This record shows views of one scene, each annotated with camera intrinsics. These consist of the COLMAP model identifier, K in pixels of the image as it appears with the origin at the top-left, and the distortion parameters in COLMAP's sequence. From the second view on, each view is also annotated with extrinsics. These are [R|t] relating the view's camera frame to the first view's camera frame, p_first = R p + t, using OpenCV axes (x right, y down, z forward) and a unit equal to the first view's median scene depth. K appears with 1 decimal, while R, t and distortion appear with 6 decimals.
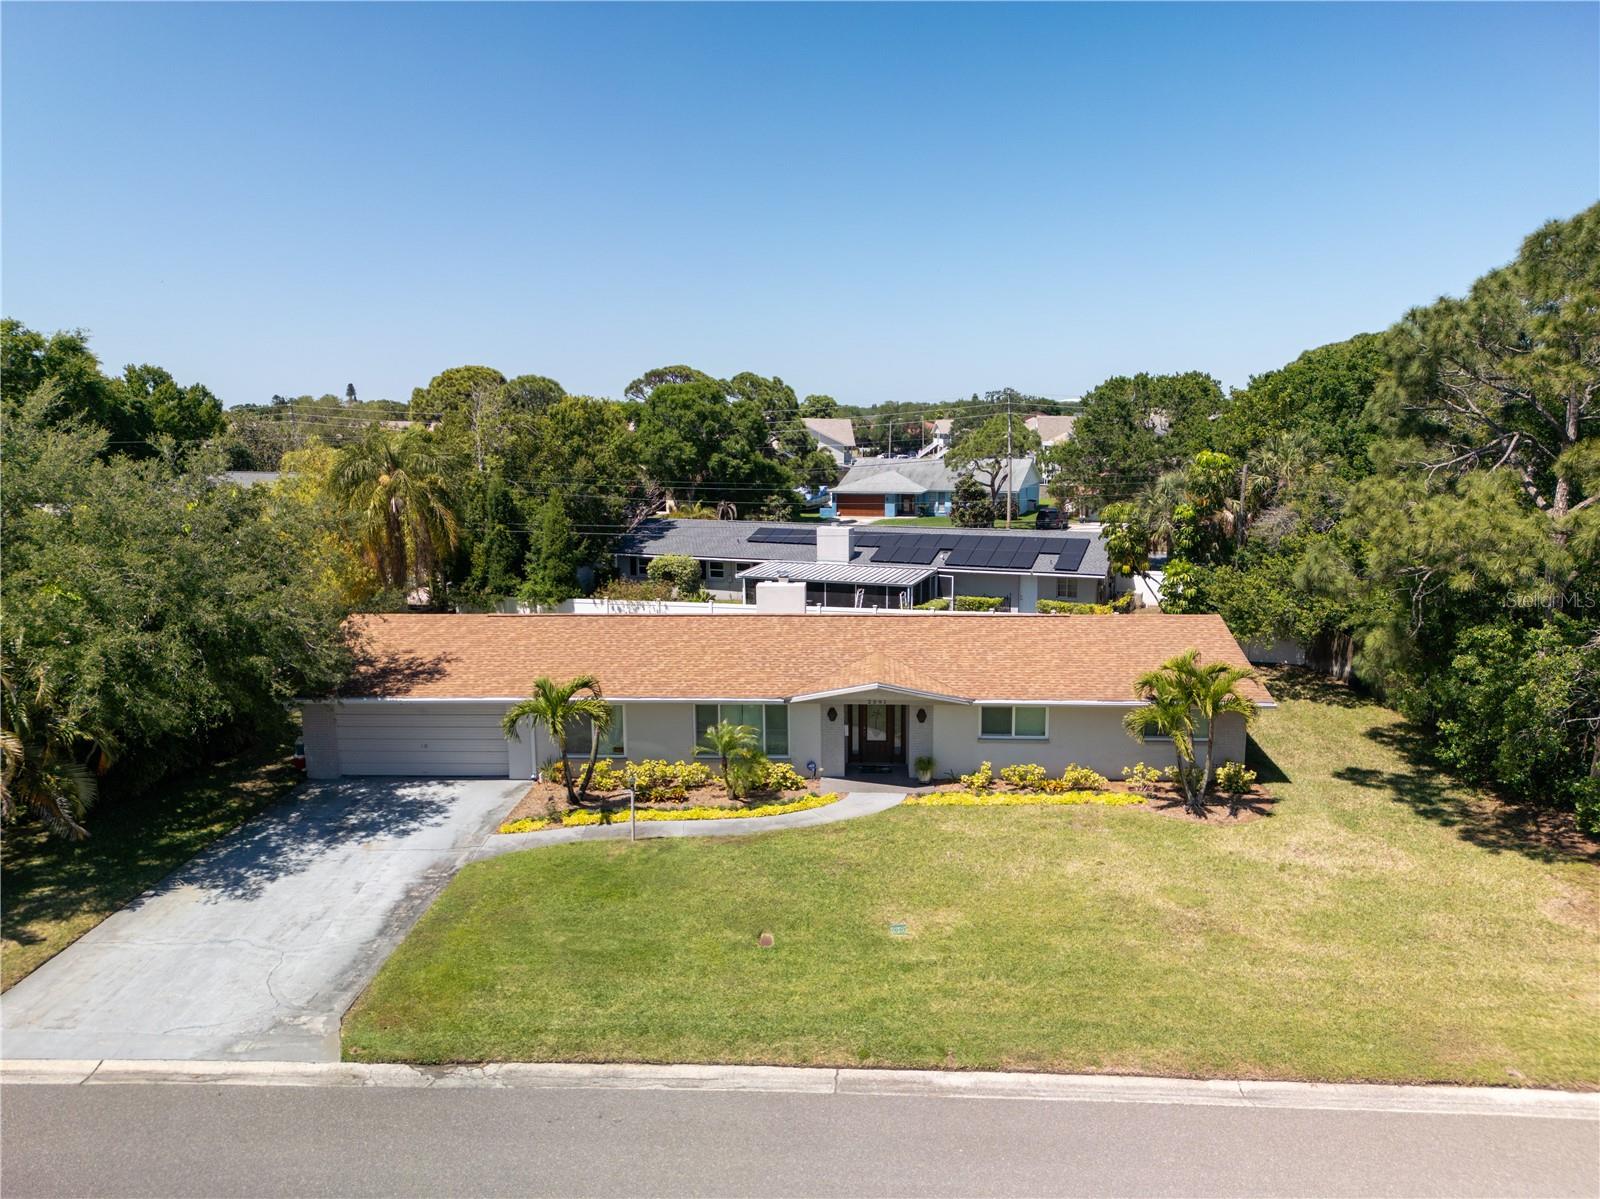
lens RADIAL K [[1143.4, 0, 799.5], [0, 1143.4, 593.3], [0, 0, 1]] dist [0.073951, -0.076810]
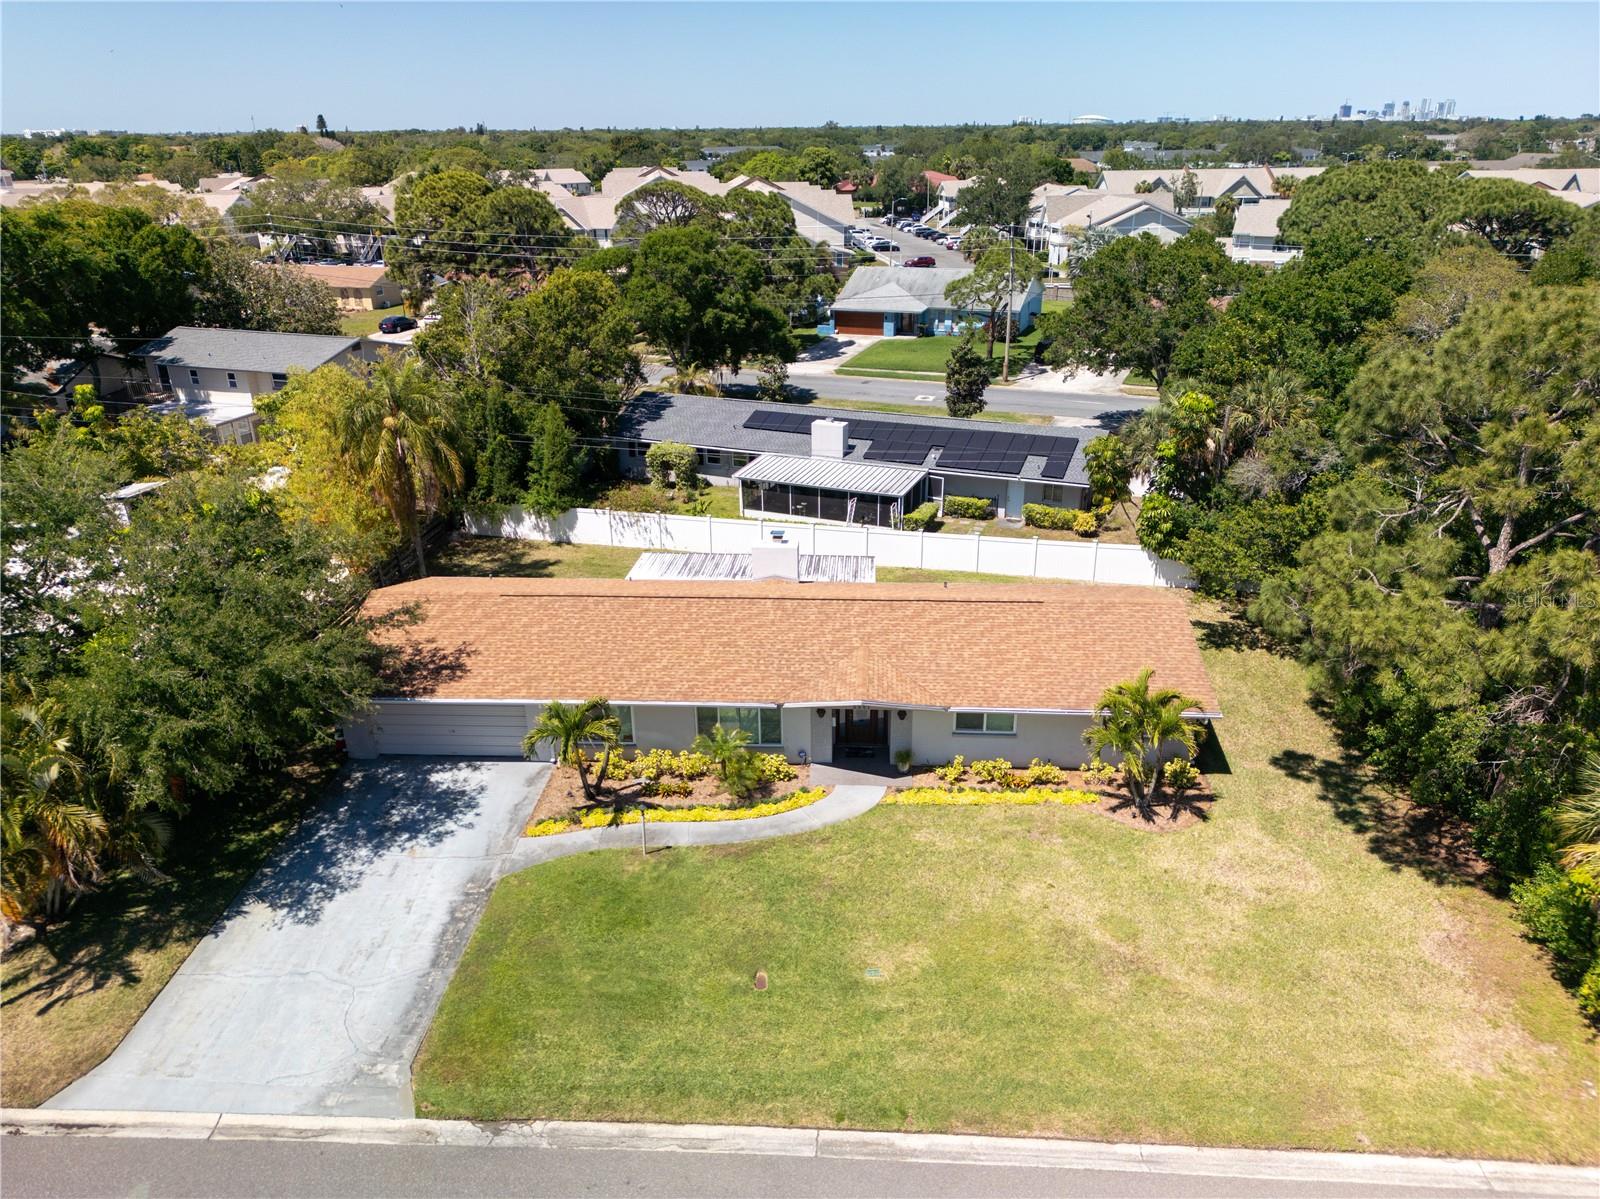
lens RADIAL K [[1136.3, 0, 800.0], [0, 1136.3, 599.5], [0, 0, 1]] dist [0.072242, -0.071309]
pose [[0.999997, -0.002227, -0.000350, 0.009652], [0.002247, 0.972378, 0.233403, -0.274223], [-0.000179, -0.233403, 0.972380, -0.040962]]
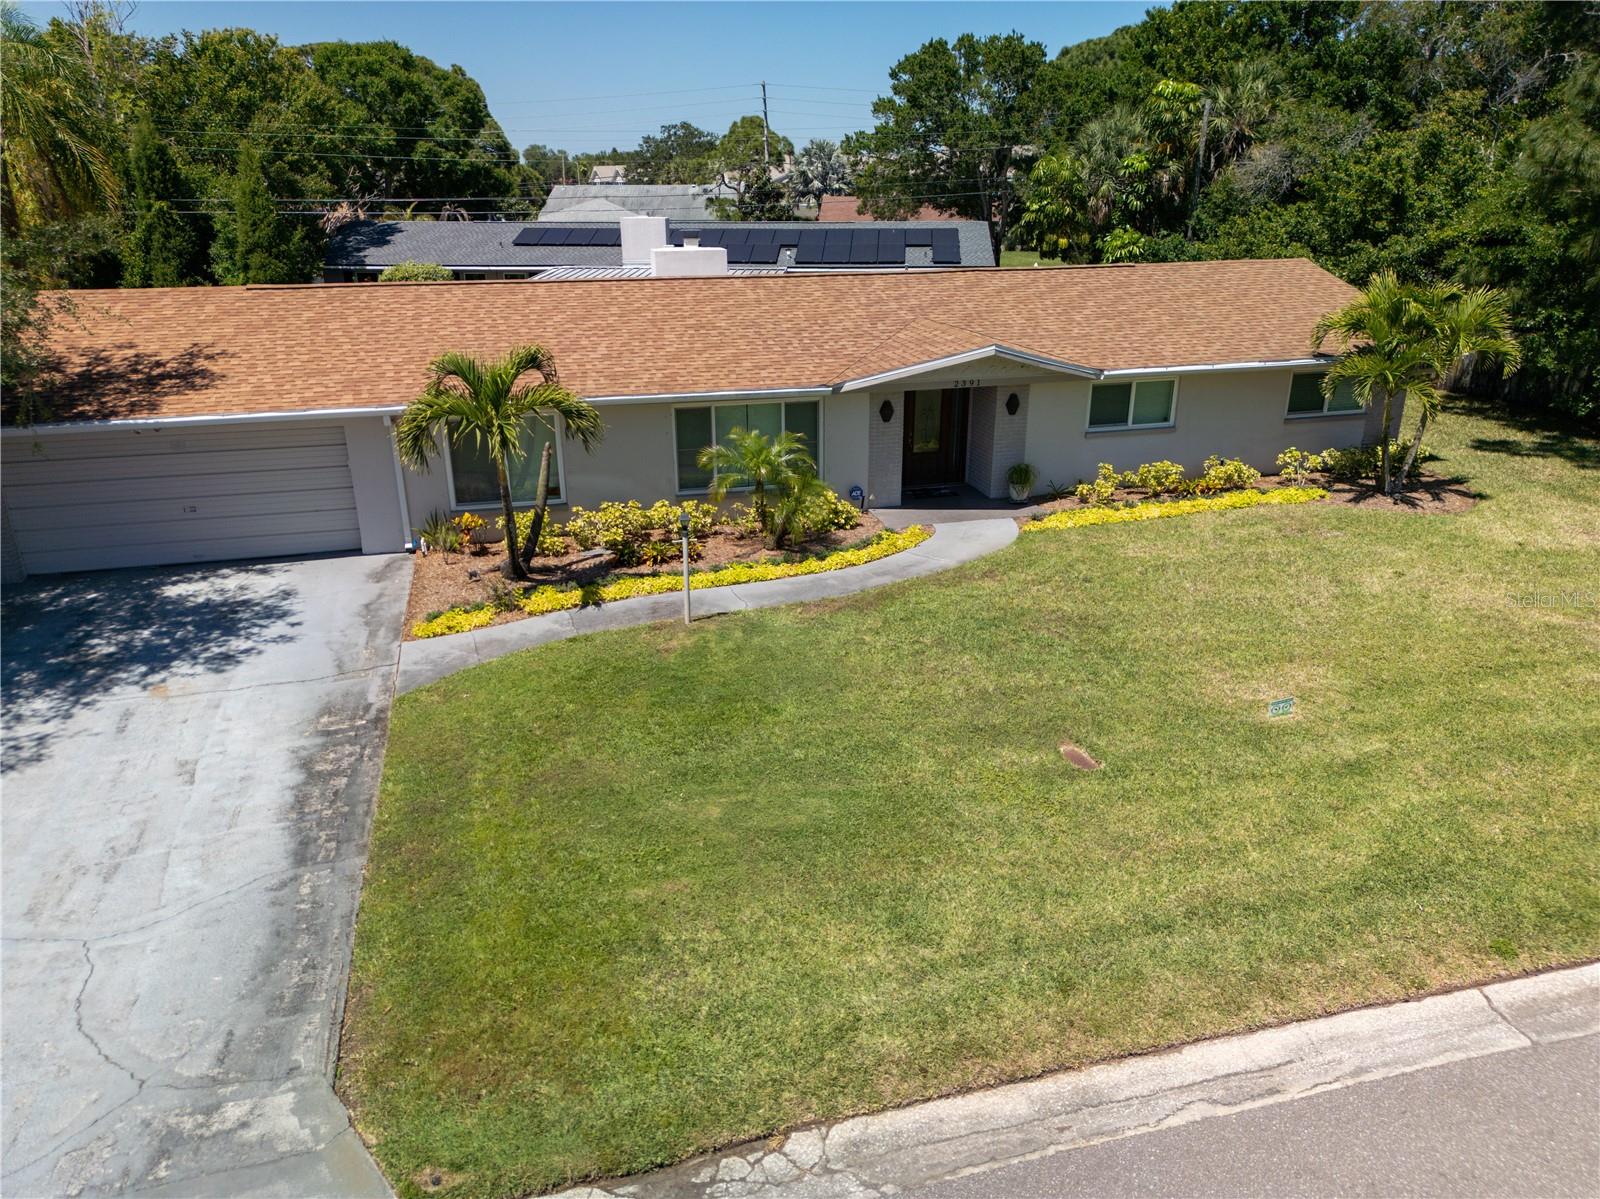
lens RADIAL K [[1136.3, 0, 800.0], [0, 1136.3, 599.5], [0, 0, 1]] dist [0.072242, -0.071309]
pose [[0.948783, -0.105265, 0.297877, -0.240805], [0.046771, 0.979270, 0.197087, 0.087382], [-0.312449, -0.173061, 0.934037, 0.420314]]
